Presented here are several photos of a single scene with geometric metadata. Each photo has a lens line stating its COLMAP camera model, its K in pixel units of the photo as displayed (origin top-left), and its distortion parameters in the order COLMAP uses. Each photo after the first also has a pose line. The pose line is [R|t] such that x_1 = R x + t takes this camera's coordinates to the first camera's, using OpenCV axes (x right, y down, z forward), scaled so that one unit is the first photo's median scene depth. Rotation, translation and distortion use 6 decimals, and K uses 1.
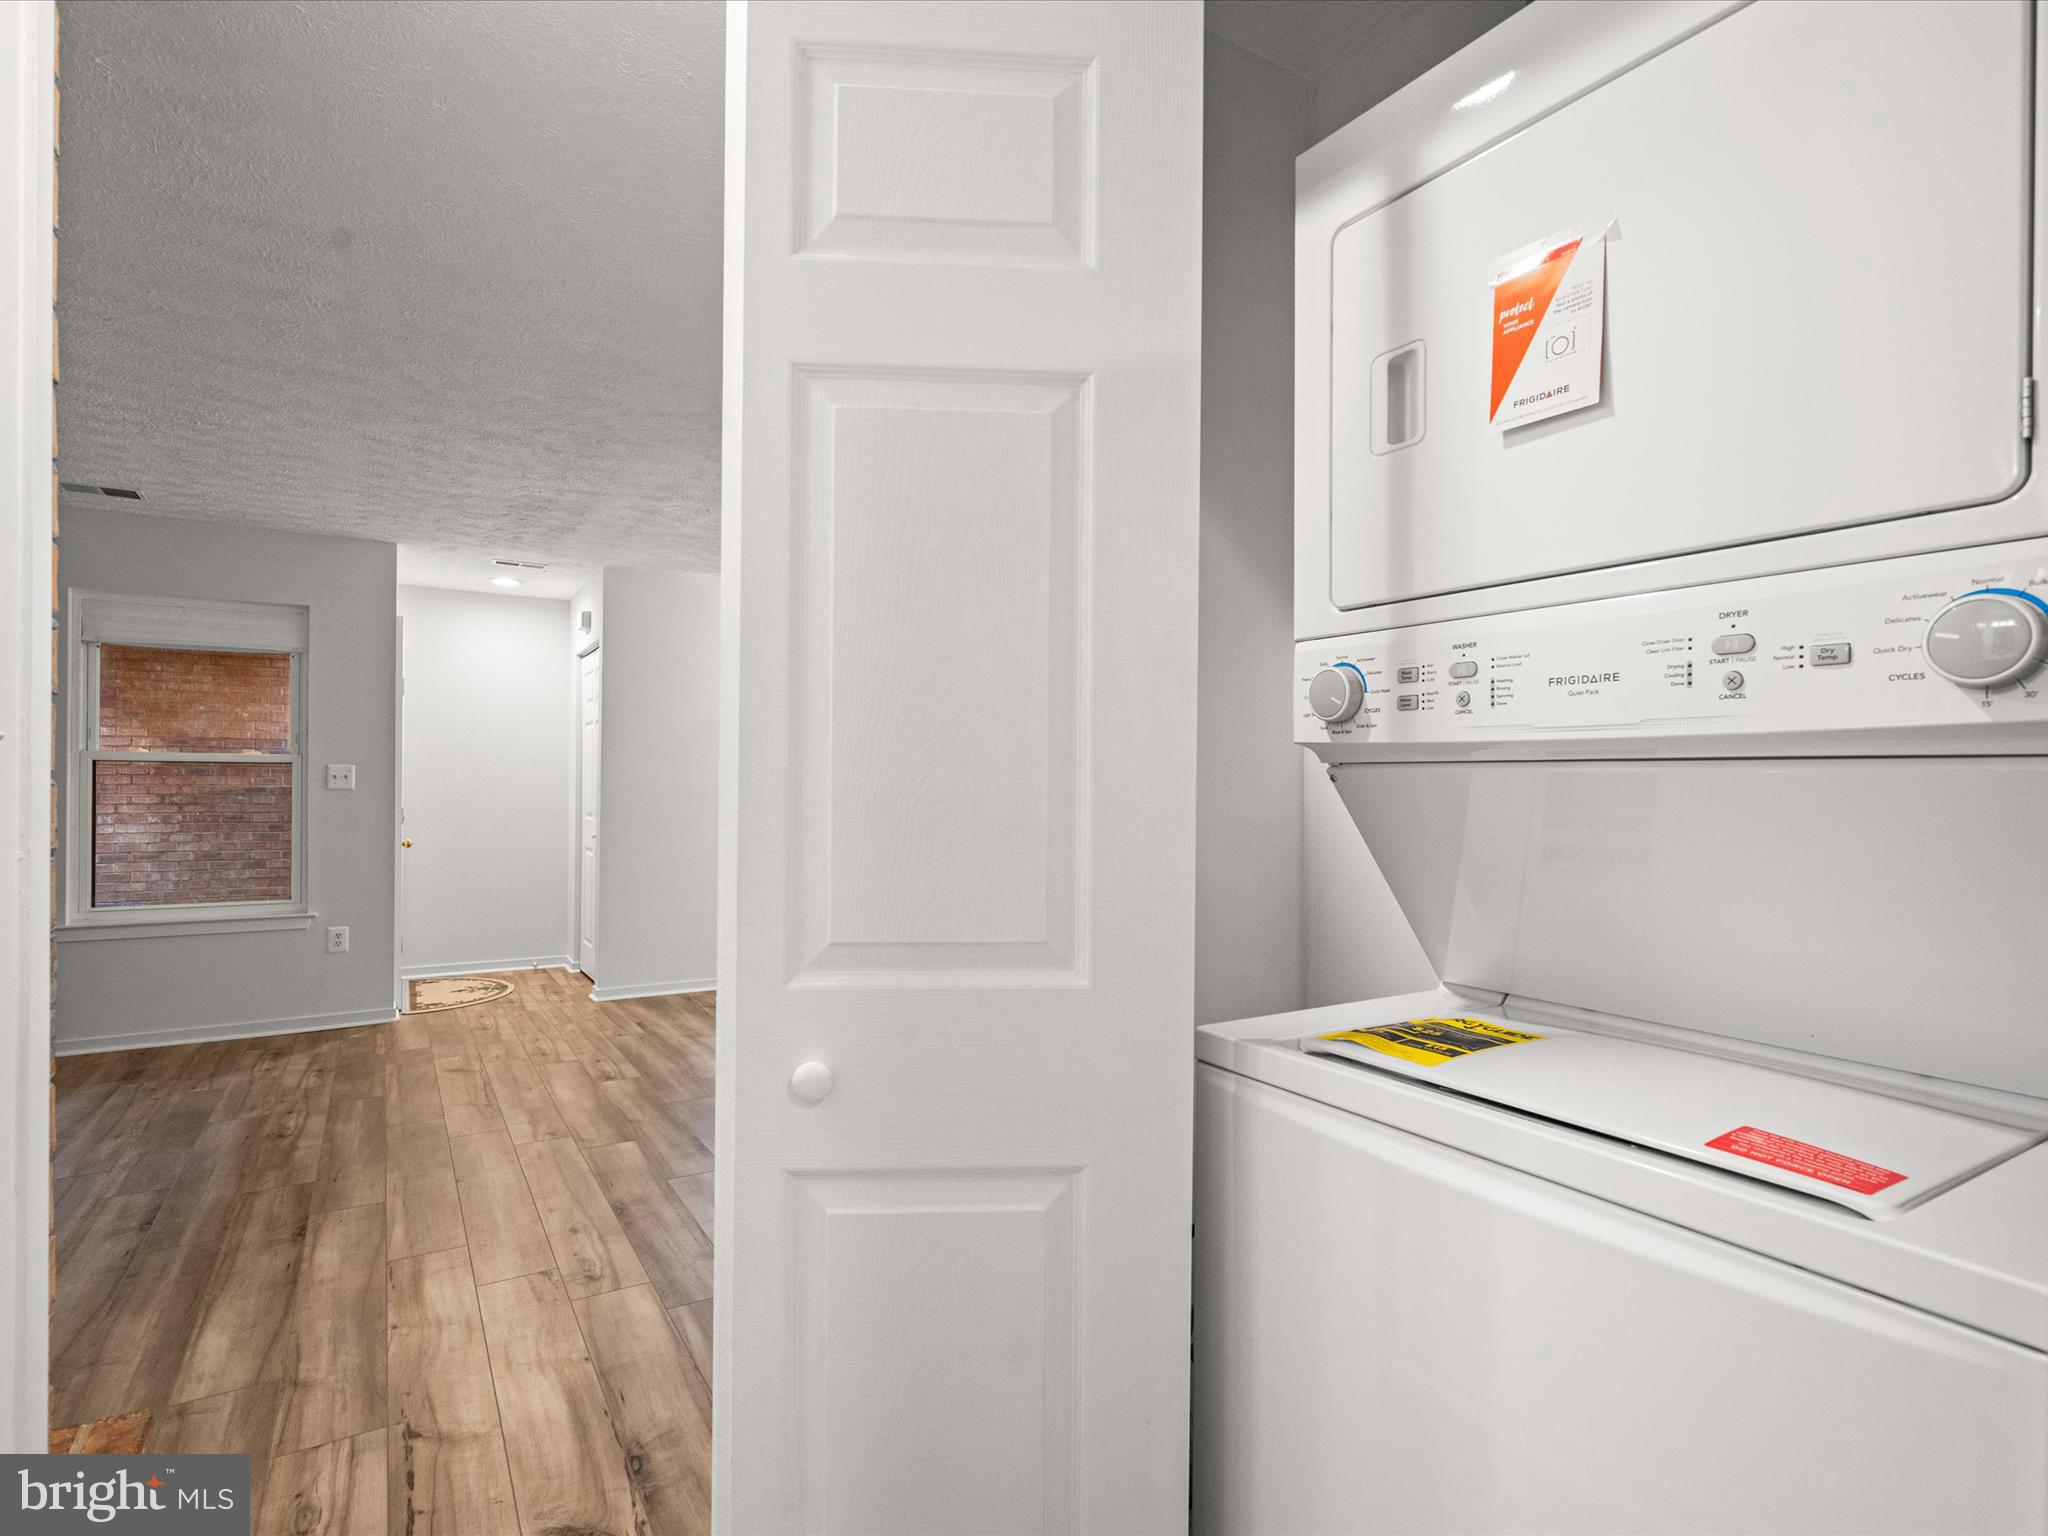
lens RADIAL K [[1044.4, 0, 1021.4], [0, 1044.4, 810.6], [0, 0, 1]] dist [-0.000133, 0.000687]
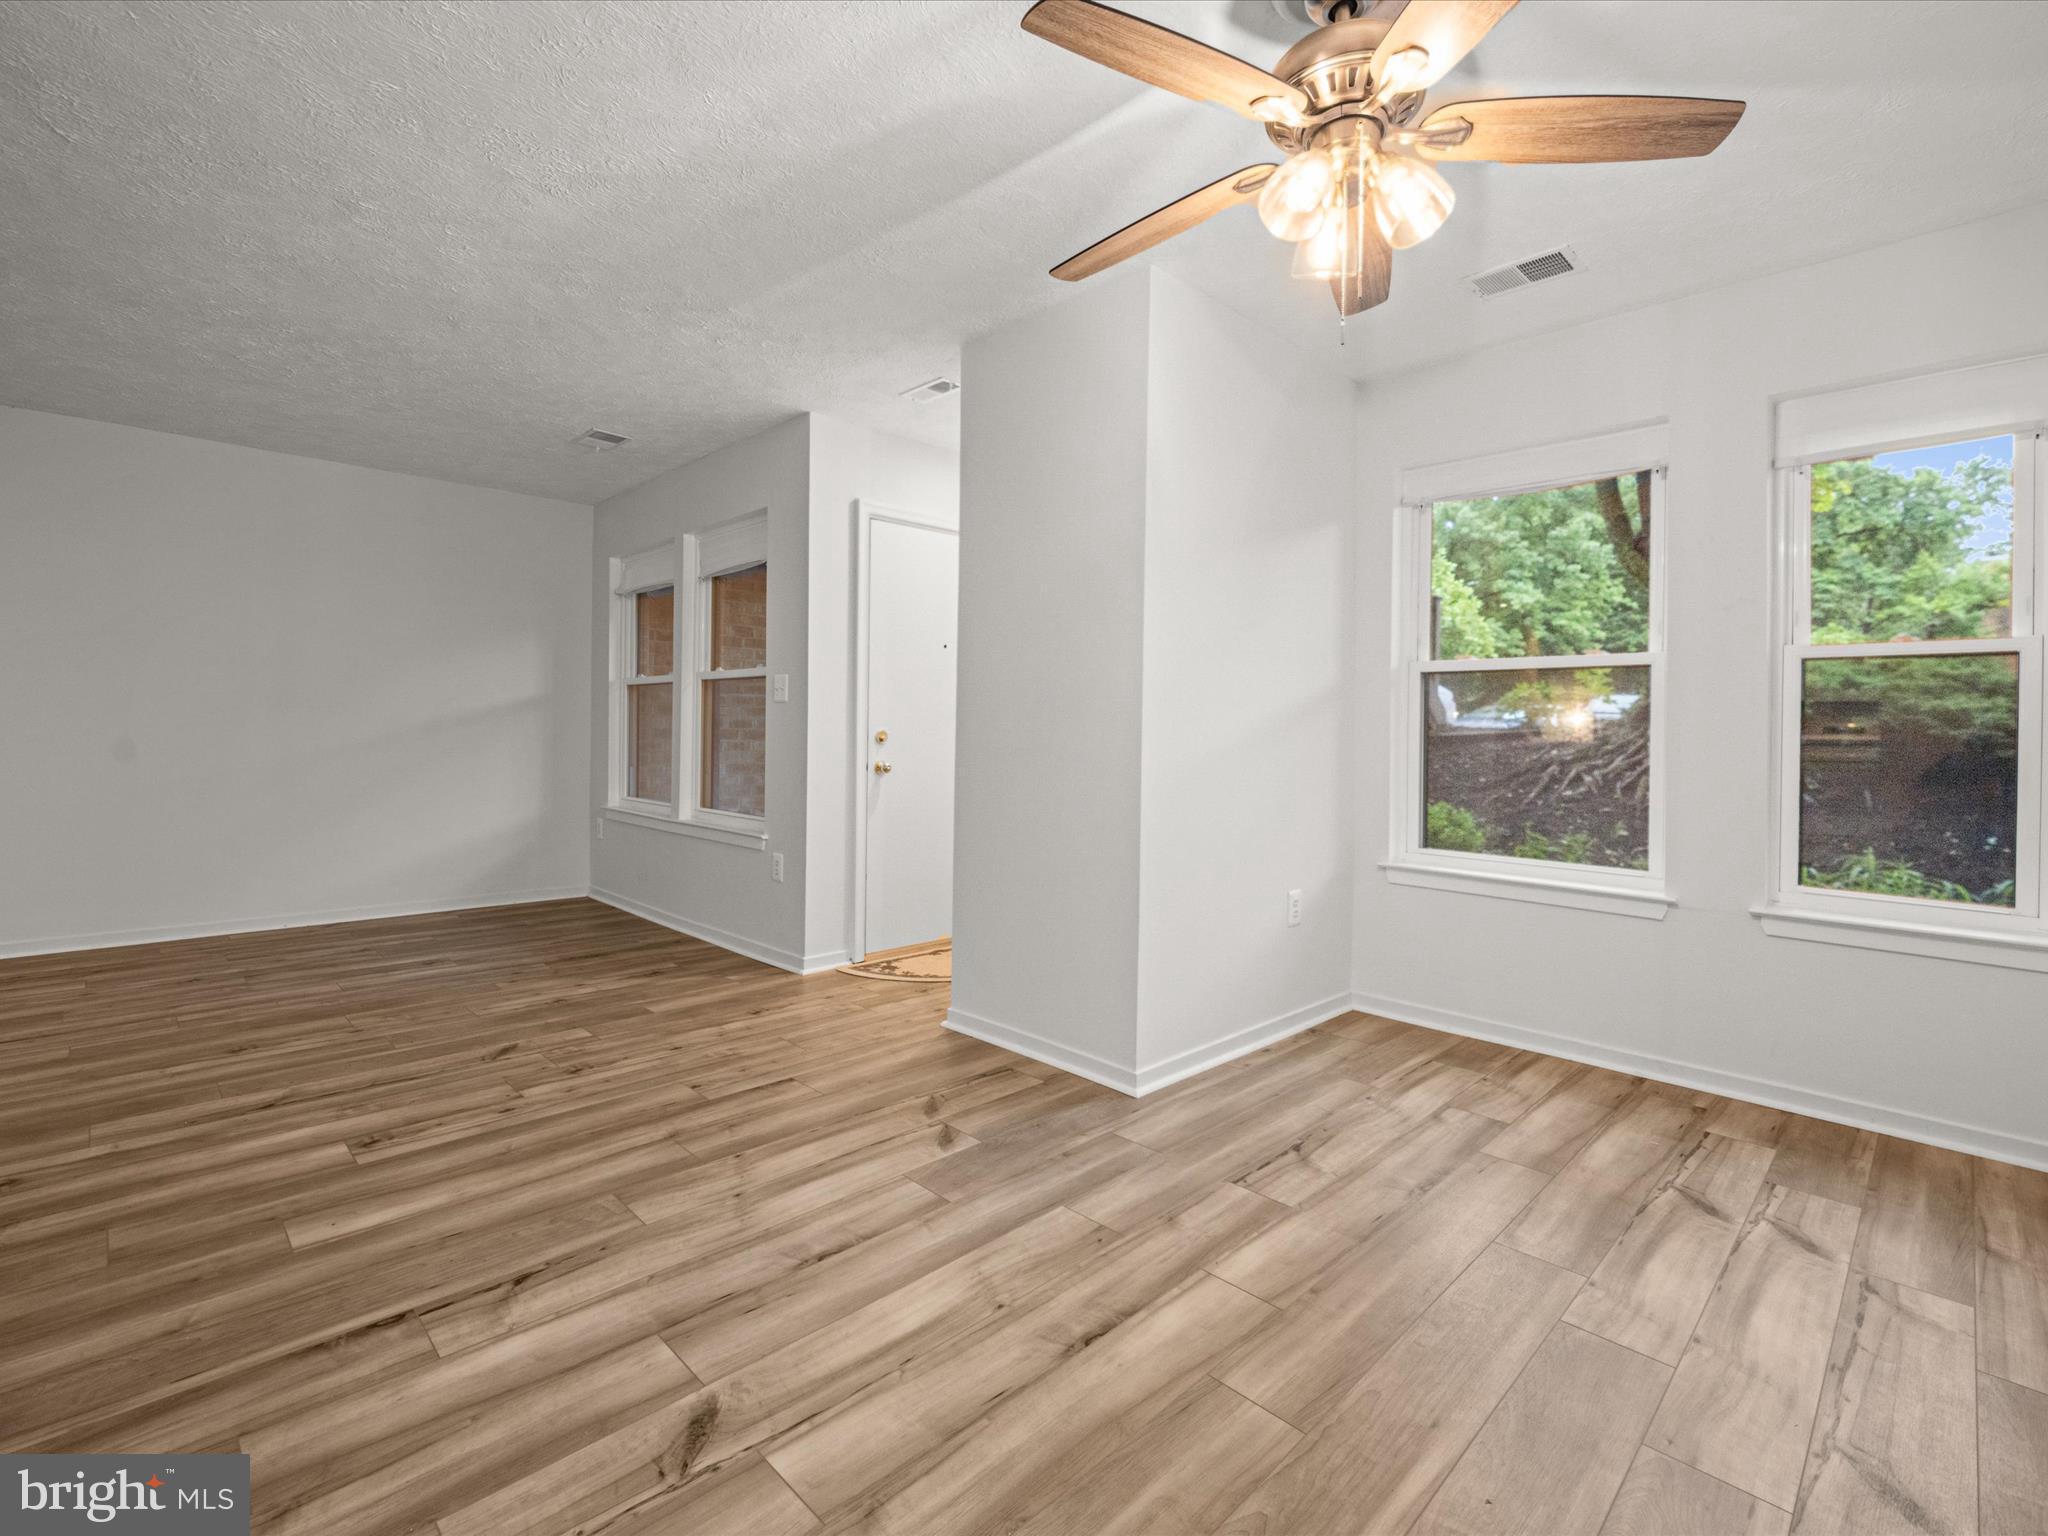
lens RADIAL K [[937.4, 0, 1024.4], [0, 937.4, 726.5], [0, 0, 1]] dist [-0.000792, -0.001370]
pose [[0.231262, -0.006760, -0.972868, 0.281958], [-0.034570, 0.999287, -0.015161, 0.008175], [0.972277, 0.037138, 0.230864, 1.504782]]
